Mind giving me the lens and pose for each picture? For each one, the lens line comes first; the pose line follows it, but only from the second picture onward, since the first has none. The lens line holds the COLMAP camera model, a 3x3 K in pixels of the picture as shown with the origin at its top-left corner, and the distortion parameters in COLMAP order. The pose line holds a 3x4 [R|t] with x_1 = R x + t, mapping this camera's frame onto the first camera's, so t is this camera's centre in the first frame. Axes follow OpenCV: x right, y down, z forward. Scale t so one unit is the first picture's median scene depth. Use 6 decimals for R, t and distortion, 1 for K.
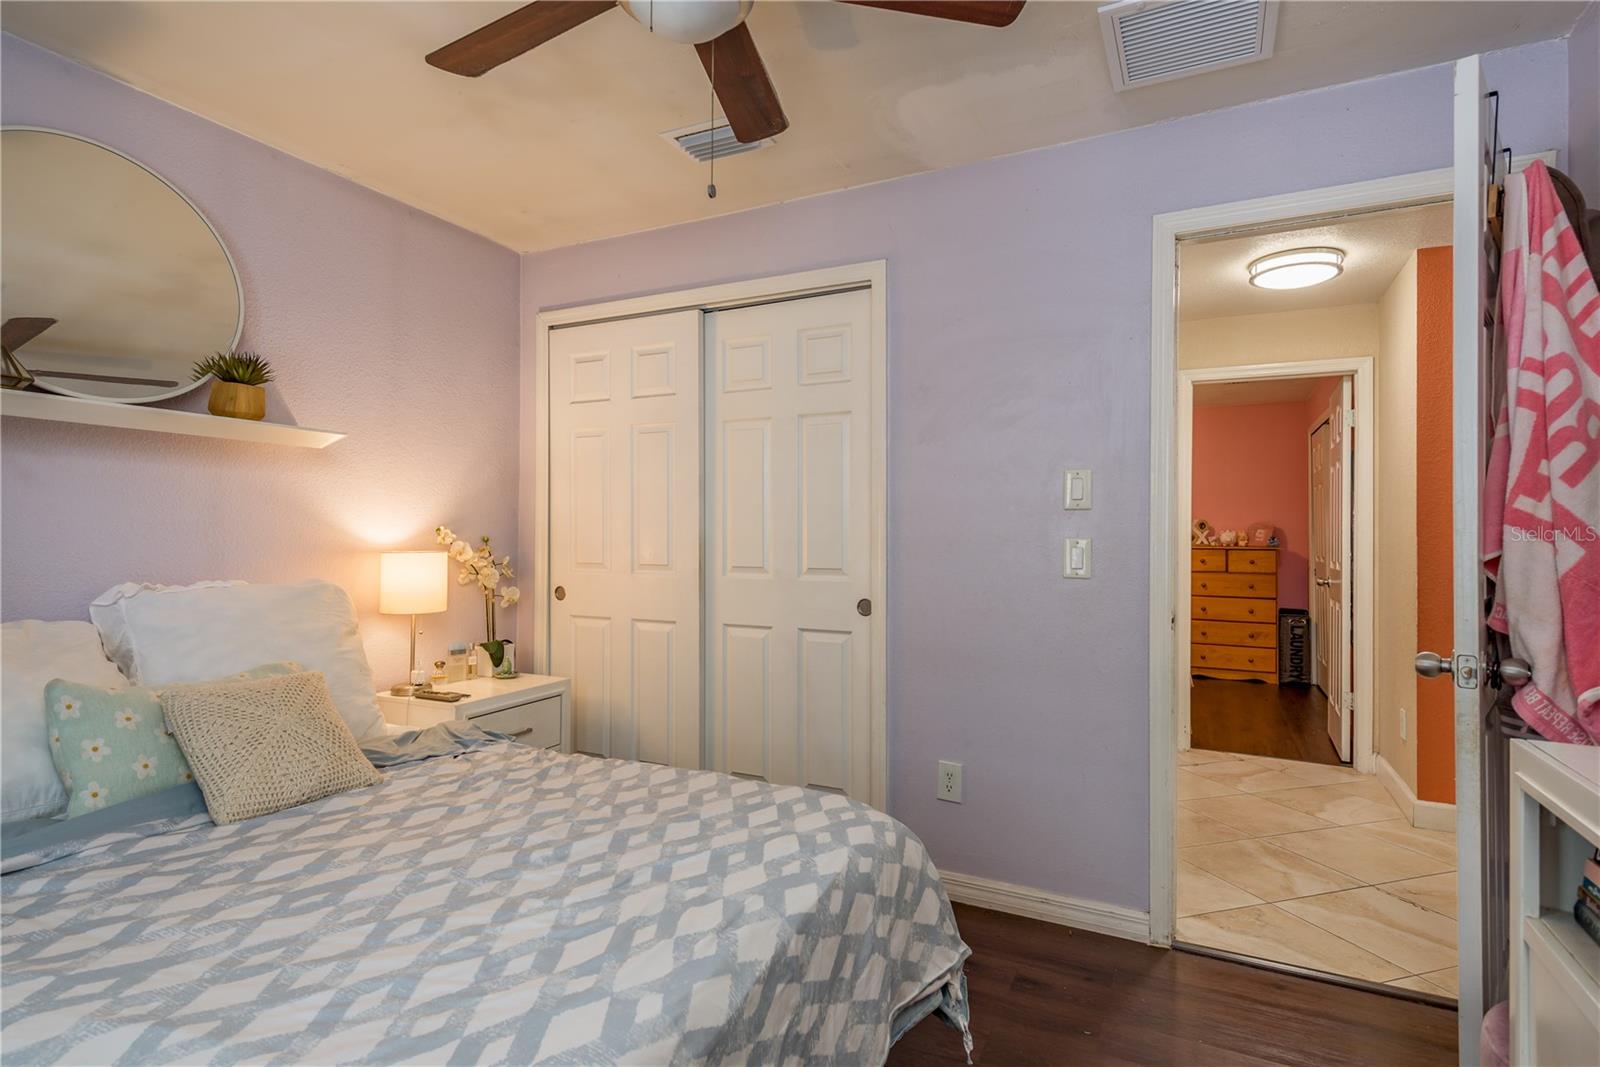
lens RADIAL K [[803.0, 0, 800.0], [0, 803.0, 533.5], [0, 0, 1]] dist [-0.000402, -0.000409]
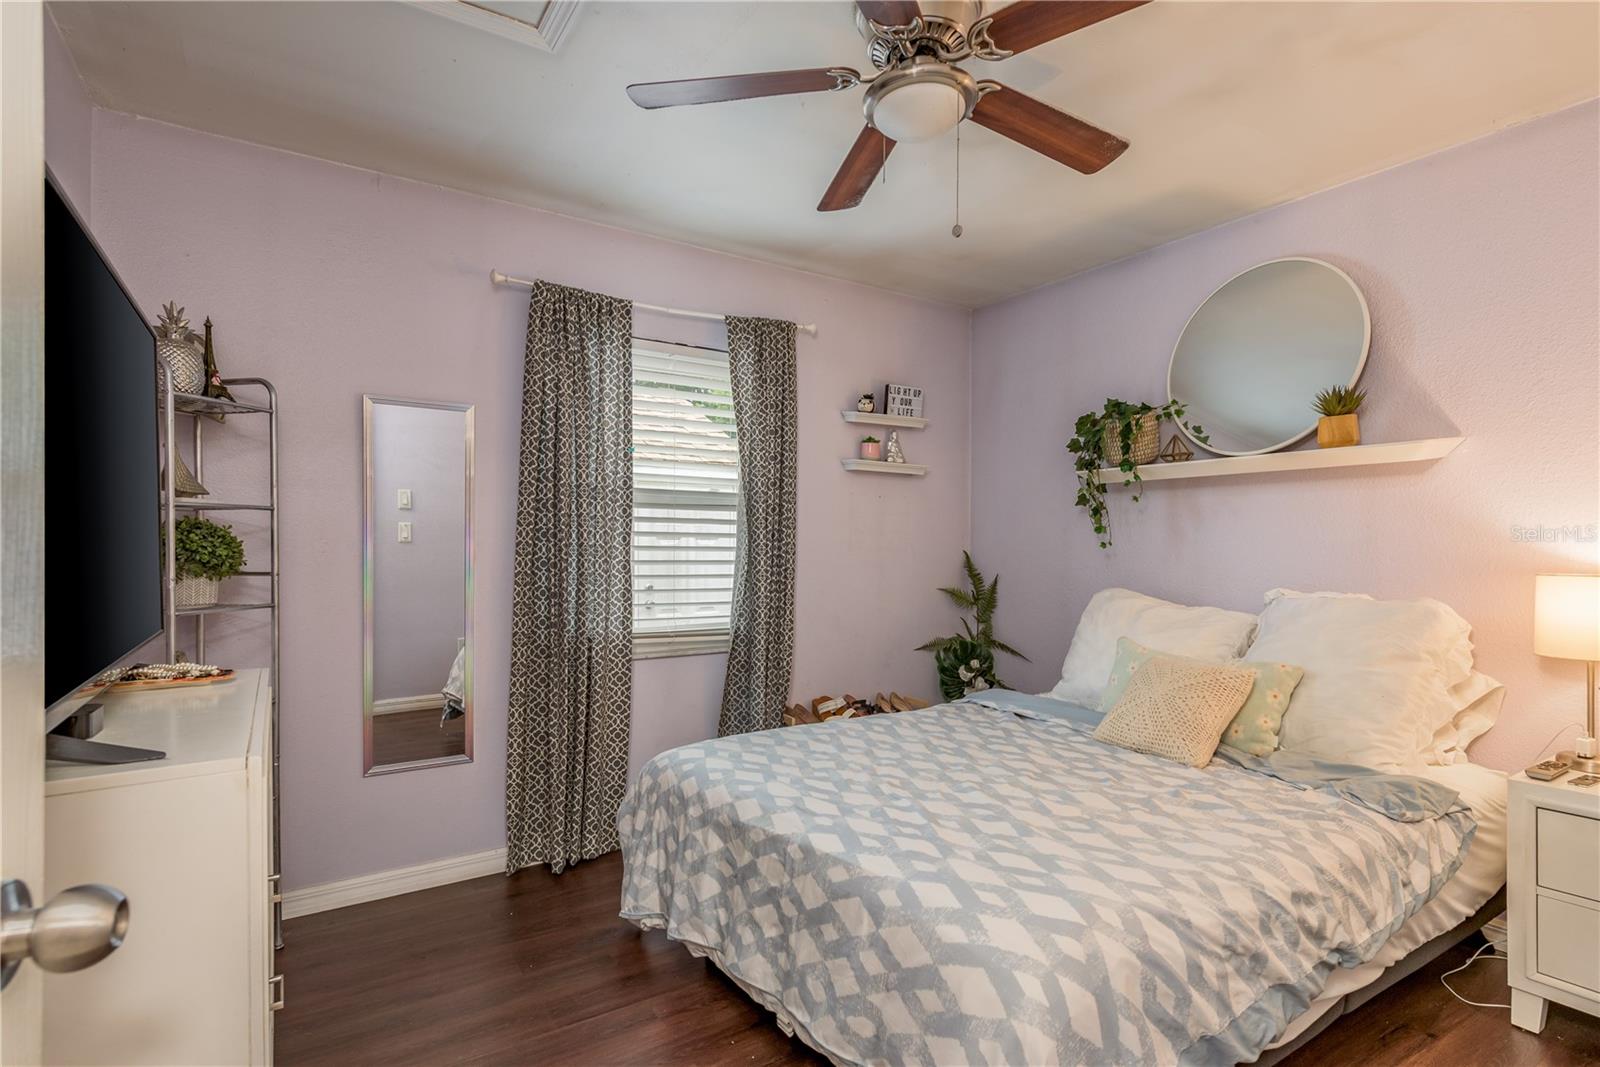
lens RADIAL K [[803.0, 0, 800.0], [0, 803.0, 533.5], [0, 0, 1]] dist [-0.000402, -0.000409]
pose [[-0.506885, -0.017615, -0.861834, 0.919630], [-0.002877, 0.999820, -0.018743, 0.000752], [0.862009, -0.007021, -0.506845, 1.335275]]
